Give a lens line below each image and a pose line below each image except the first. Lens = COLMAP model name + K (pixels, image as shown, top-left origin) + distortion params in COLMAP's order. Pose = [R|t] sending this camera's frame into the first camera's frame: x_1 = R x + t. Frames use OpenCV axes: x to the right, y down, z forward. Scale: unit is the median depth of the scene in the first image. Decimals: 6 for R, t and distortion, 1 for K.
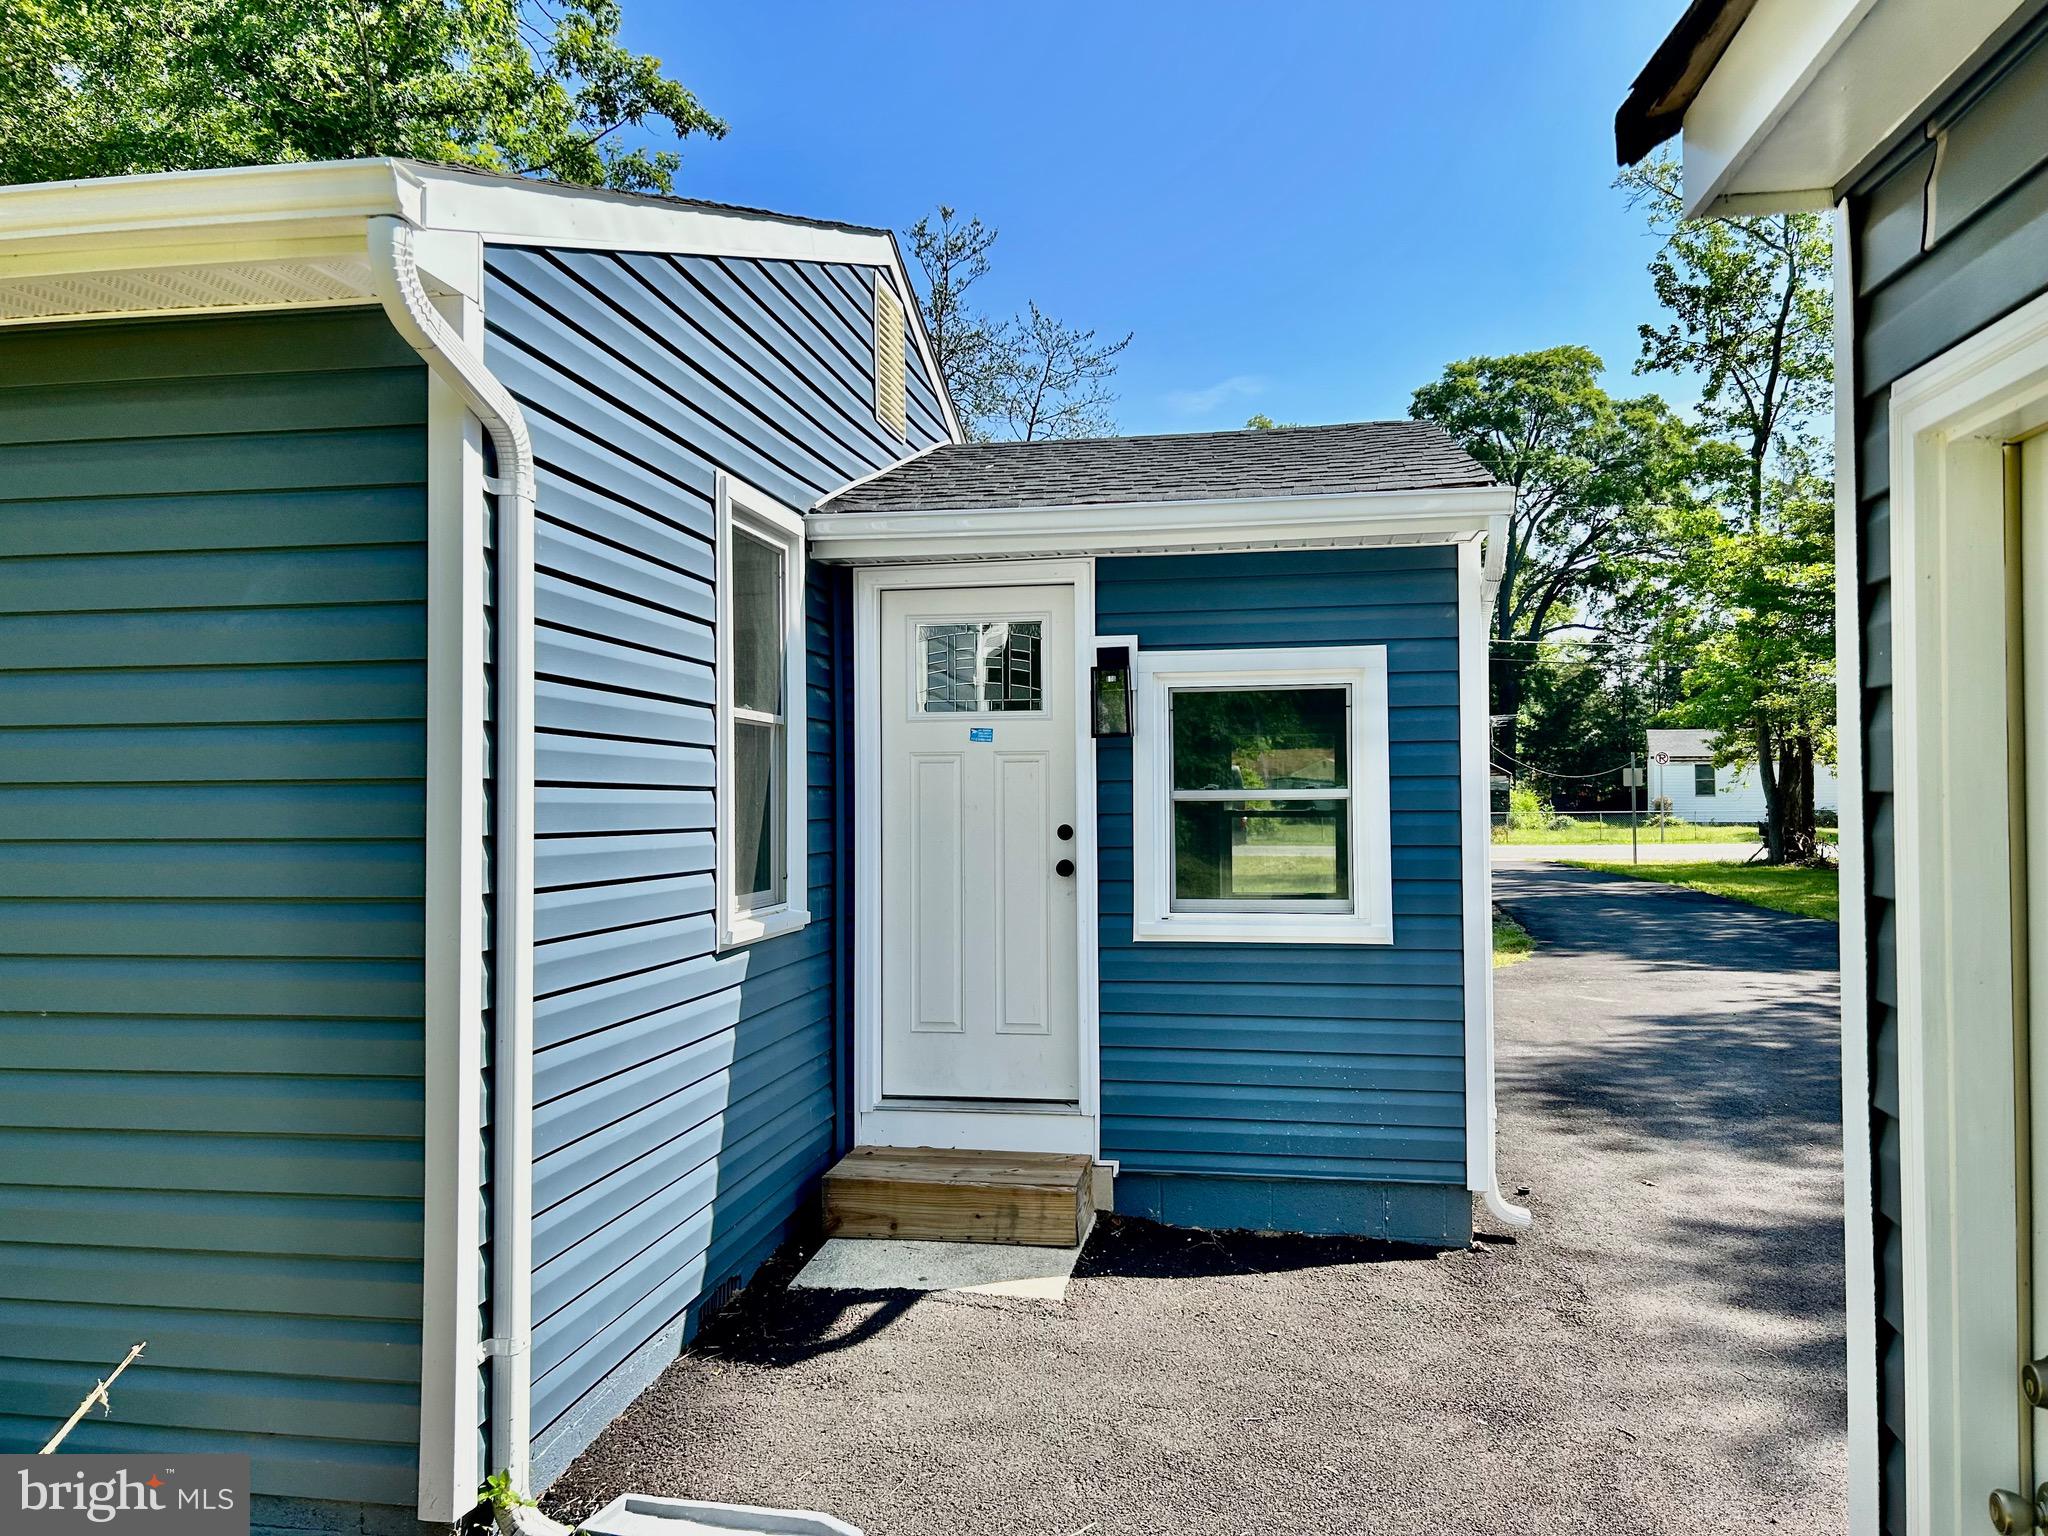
lens RADIAL K [[1541.6, 0, 1040.8], [0, 1541.6, 749.3], [0, 0, 1]] dist [0.060757, -0.065545]
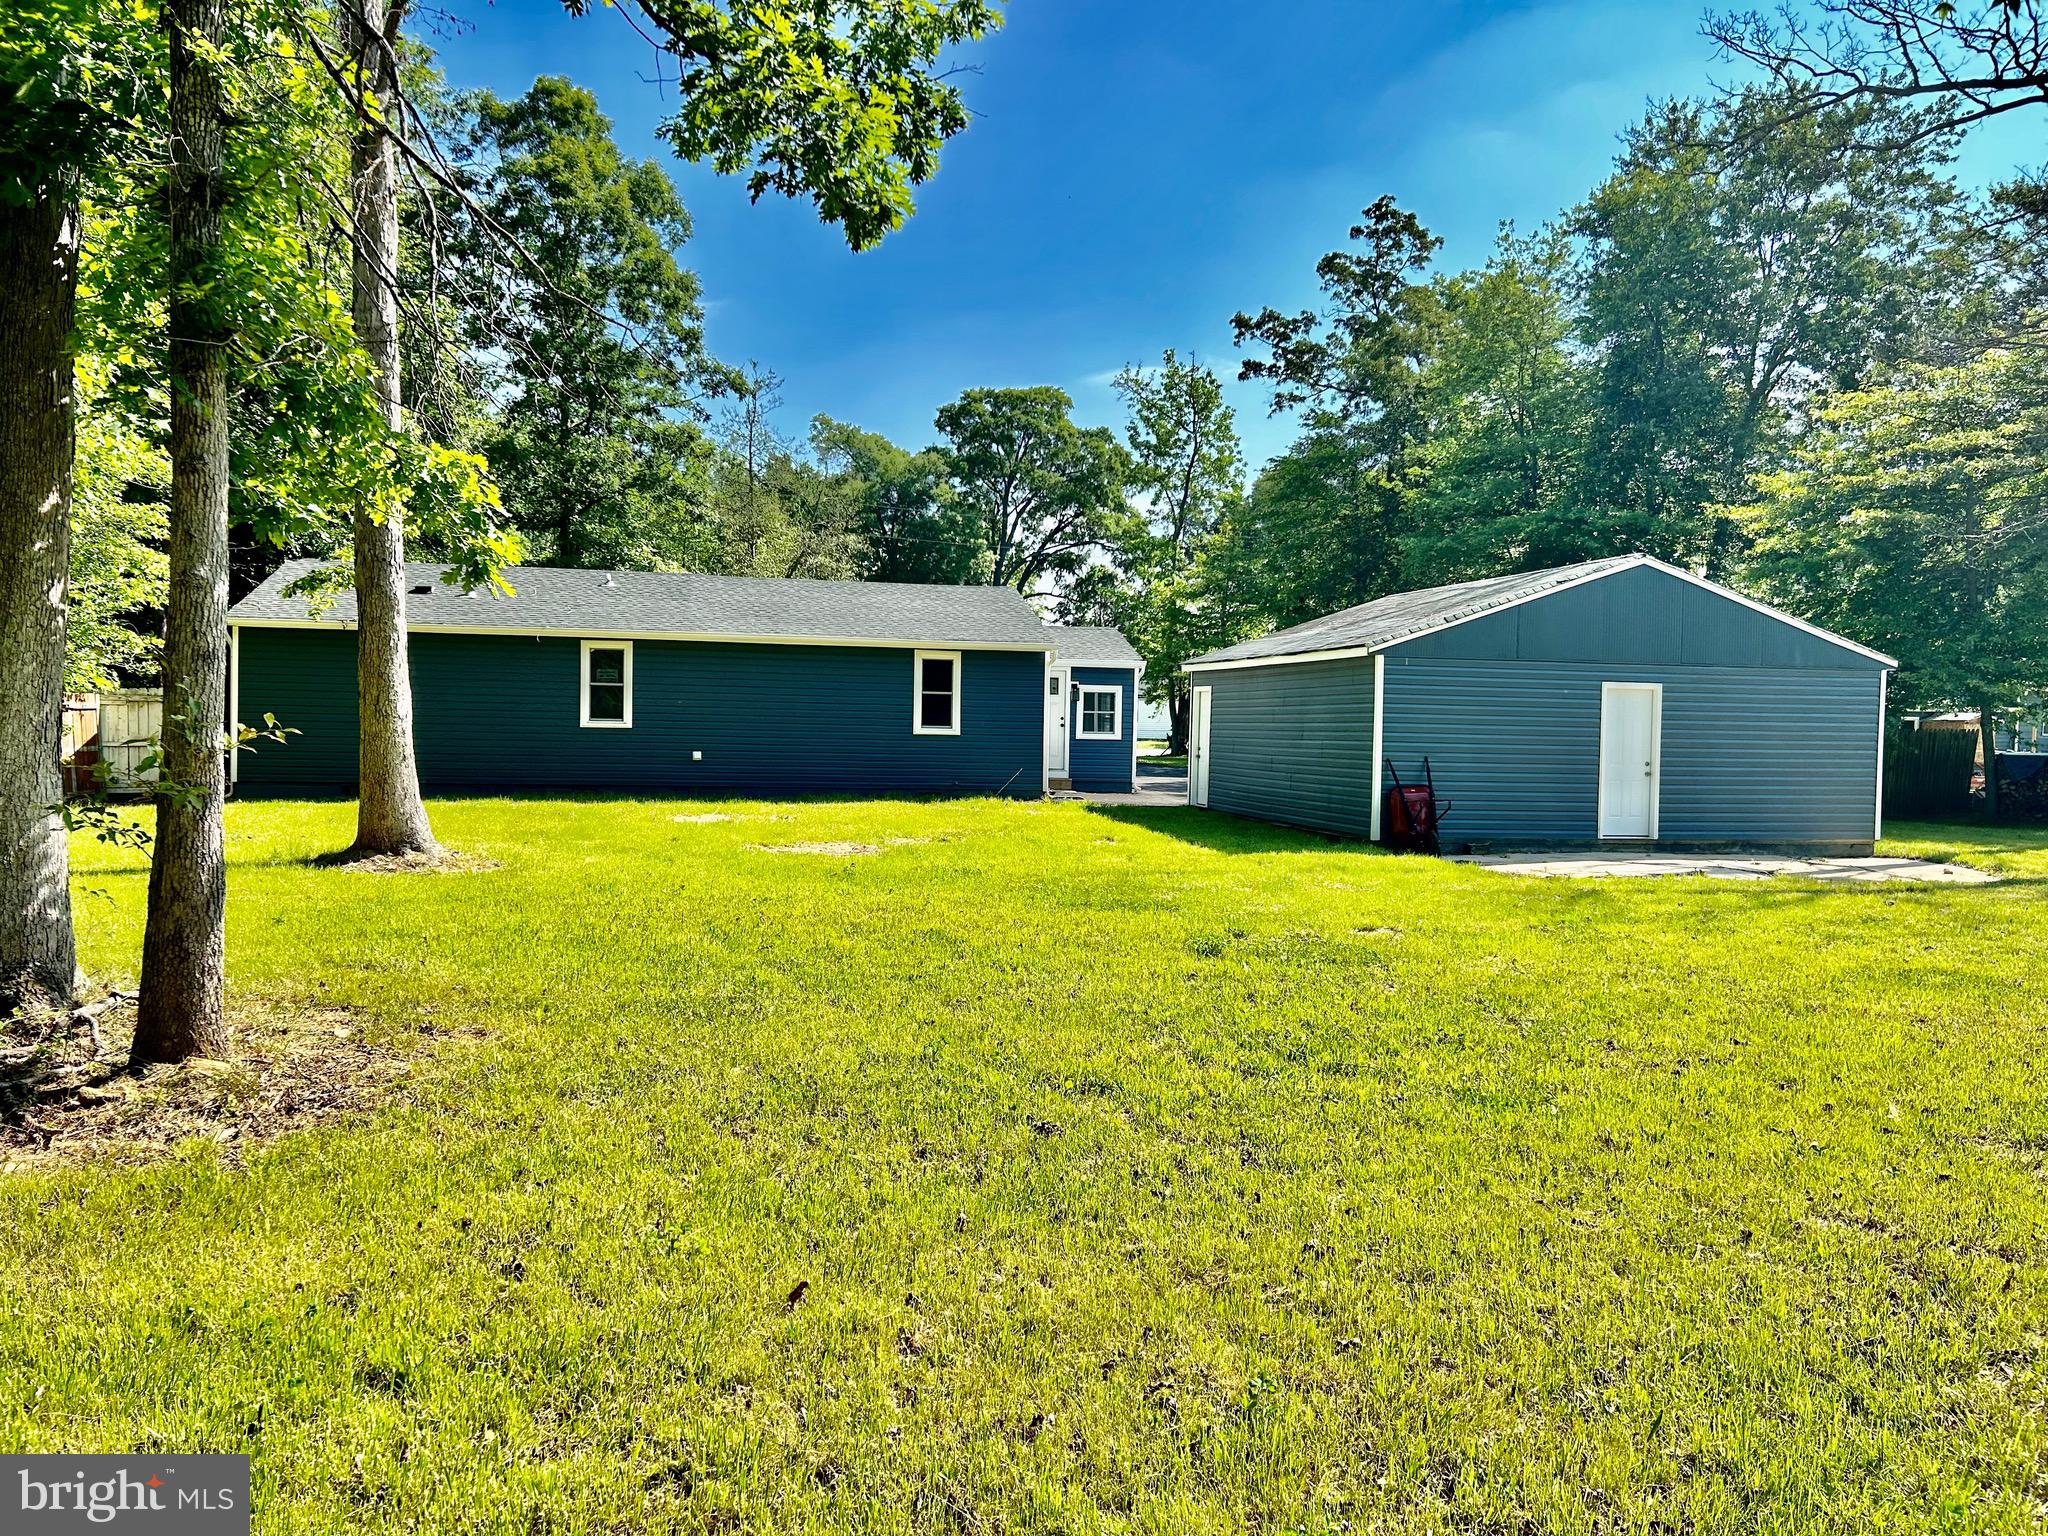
lens RADIAL K [[1541.6, 0, 1016.6], [0, 1541.6, 769.0], [0, 0, 1]] dist [0.060757, -0.065545]
pose [[0.941206, 0.016310, 0.337439, -0.141215], [-0.038465, 0.997512, 0.059074, -0.005843], [-0.335636, -0.068581, 0.939492, -0.288629]]
